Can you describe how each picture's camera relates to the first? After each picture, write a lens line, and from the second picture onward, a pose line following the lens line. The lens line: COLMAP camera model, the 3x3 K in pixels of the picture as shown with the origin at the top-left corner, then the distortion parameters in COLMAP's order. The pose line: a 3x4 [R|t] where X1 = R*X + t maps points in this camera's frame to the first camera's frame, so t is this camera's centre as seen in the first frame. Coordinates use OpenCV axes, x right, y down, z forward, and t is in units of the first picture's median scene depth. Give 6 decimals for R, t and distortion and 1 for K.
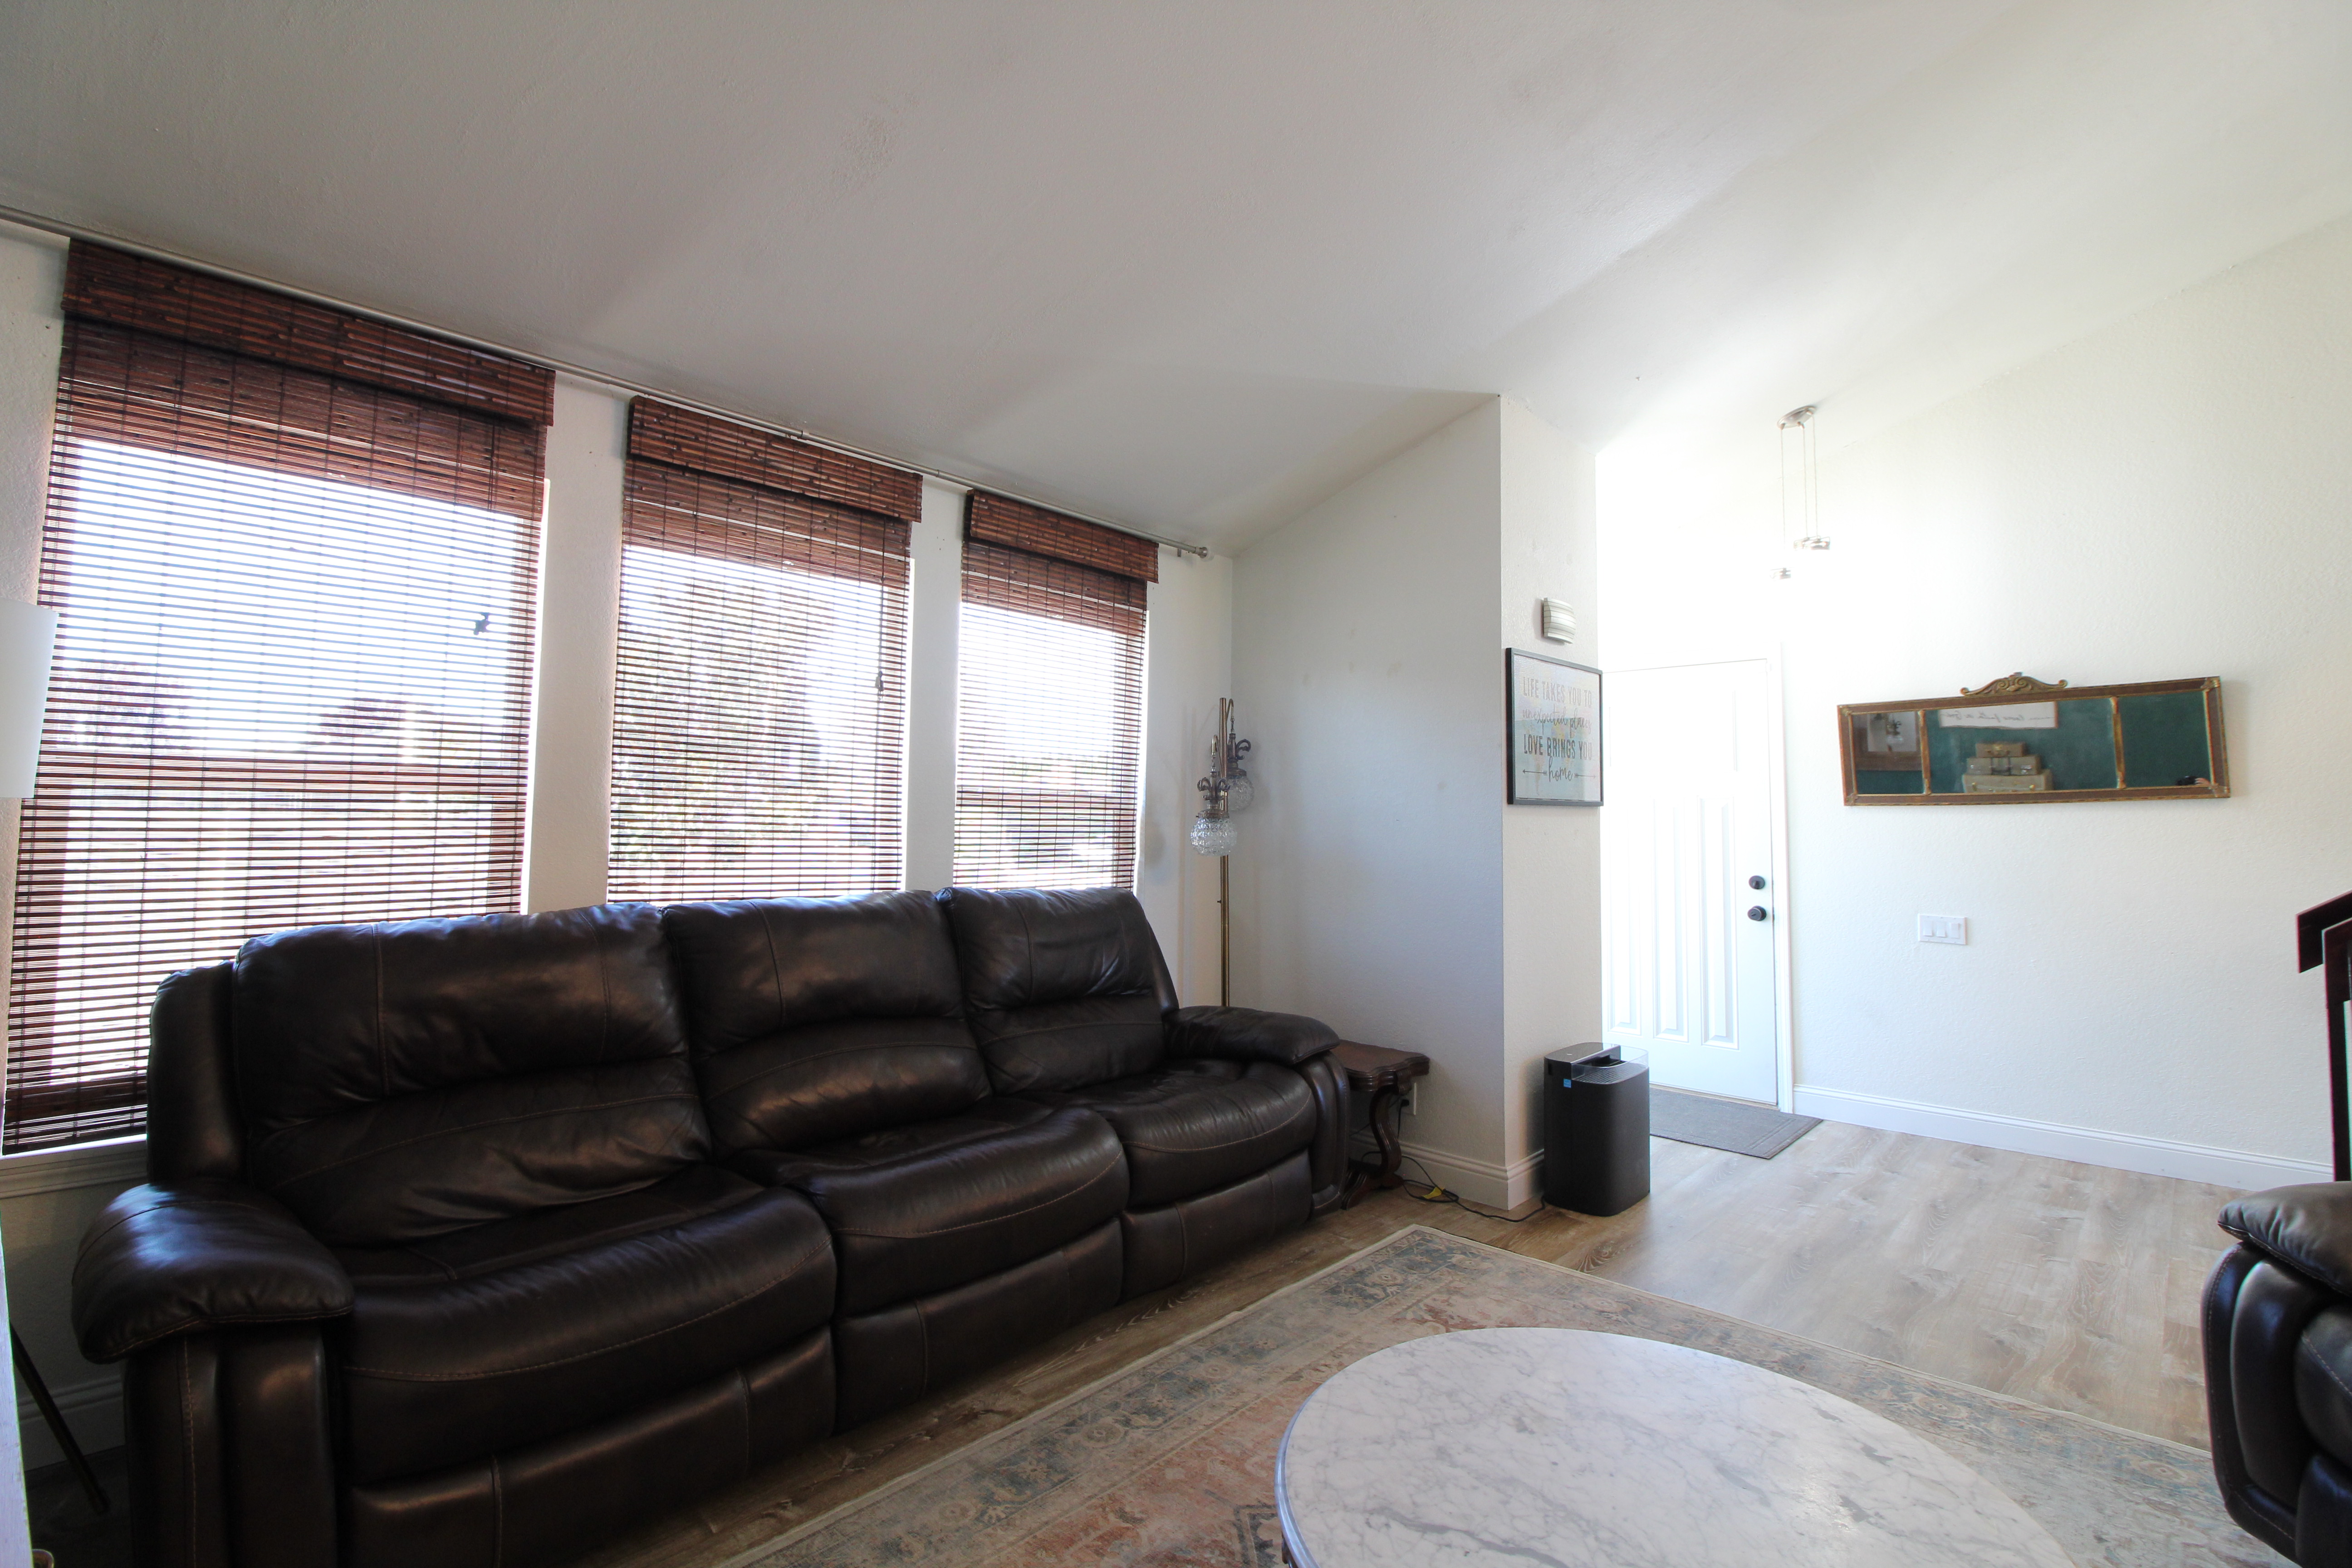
lens RADIAL K [[1084.2, 0, 1160.4], [0, 1084.2, 746.9], [0, 0, 1]] dist [-0.004726, -0.009700]
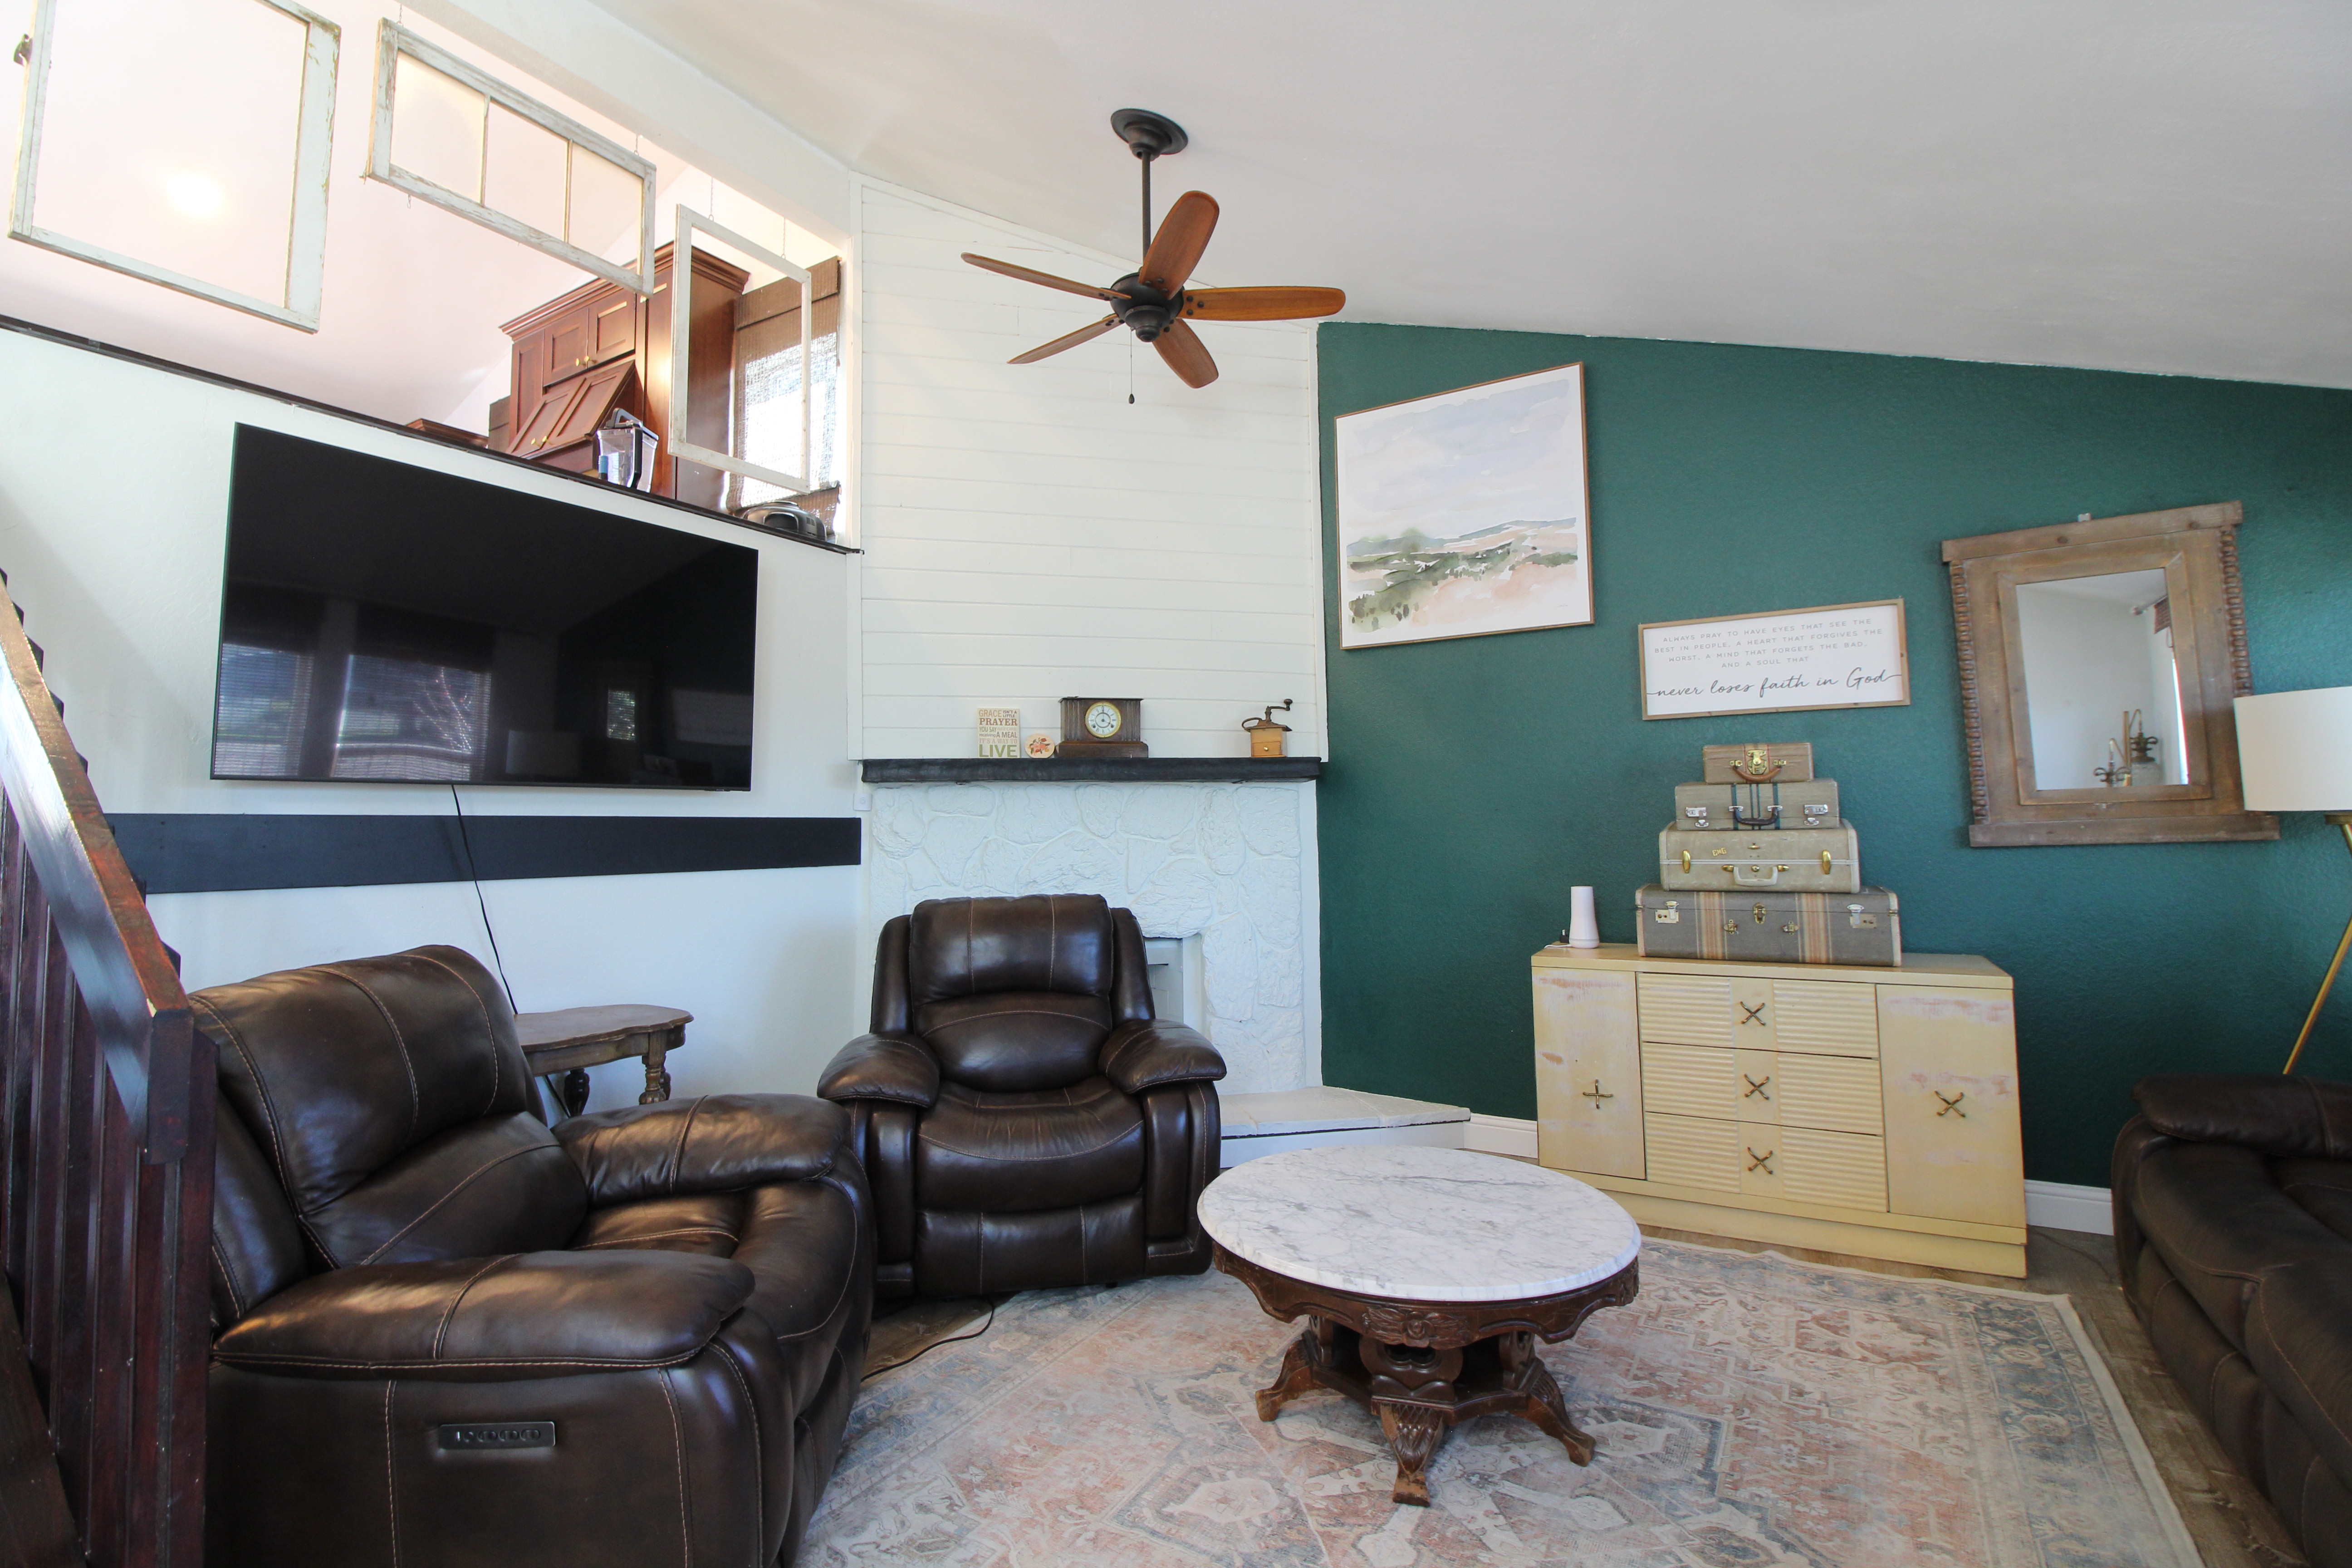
lens RADIAL K [[1082.5, 0, 1159.8], [0, 1082.5, 741.9], [0, 0, 1]] dist [-0.002564, -0.010983]
pose [[-0.976328, -0.024164, -0.214939, 0.484513], [0.009194, 0.988205, -0.152857, 0.083861], [0.216098, -0.151215, -0.964591, 1.057446]]
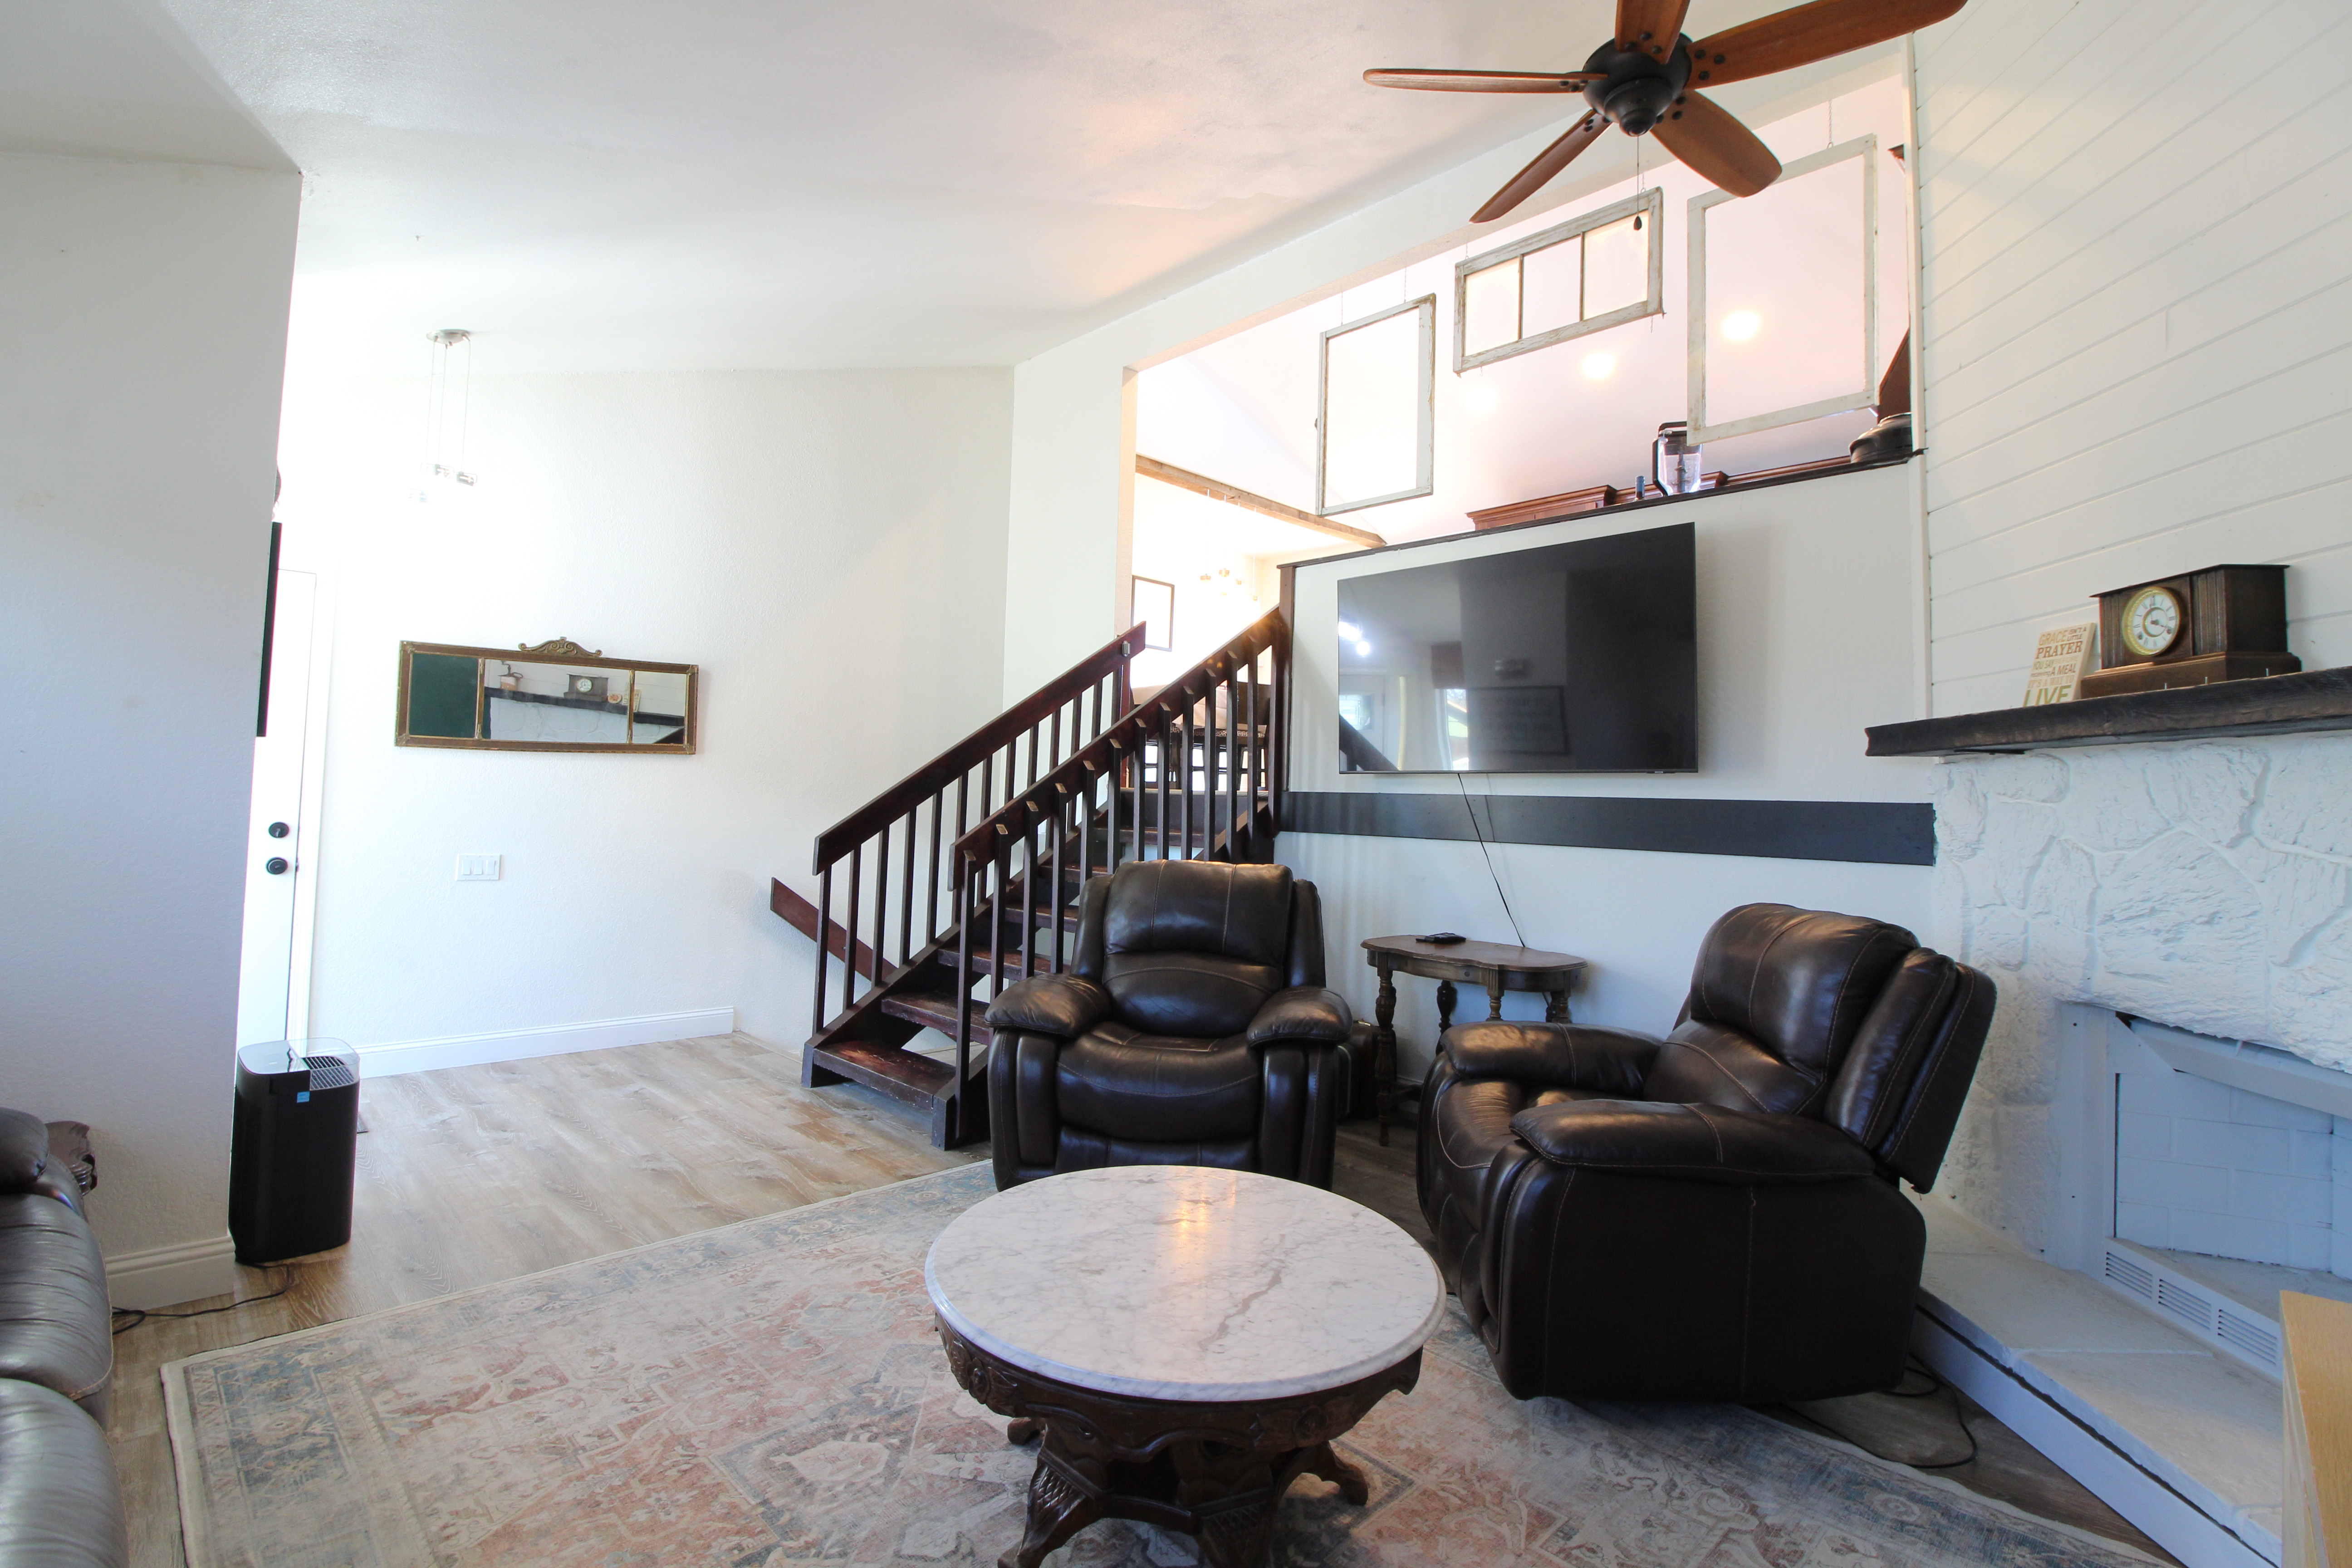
lens RADIAL K [[1082.5, 0, 1156.5], [0, 1082.5, 745.5], [0, 0, 1]] dist [-0.002564, -0.010983]
pose [[0.037187, 0.036840, 0.998629, -0.404035], [-0.099984, 0.994443, -0.032962, 0.024935], [-0.994294, -0.098621, 0.040664, 0.404676]]
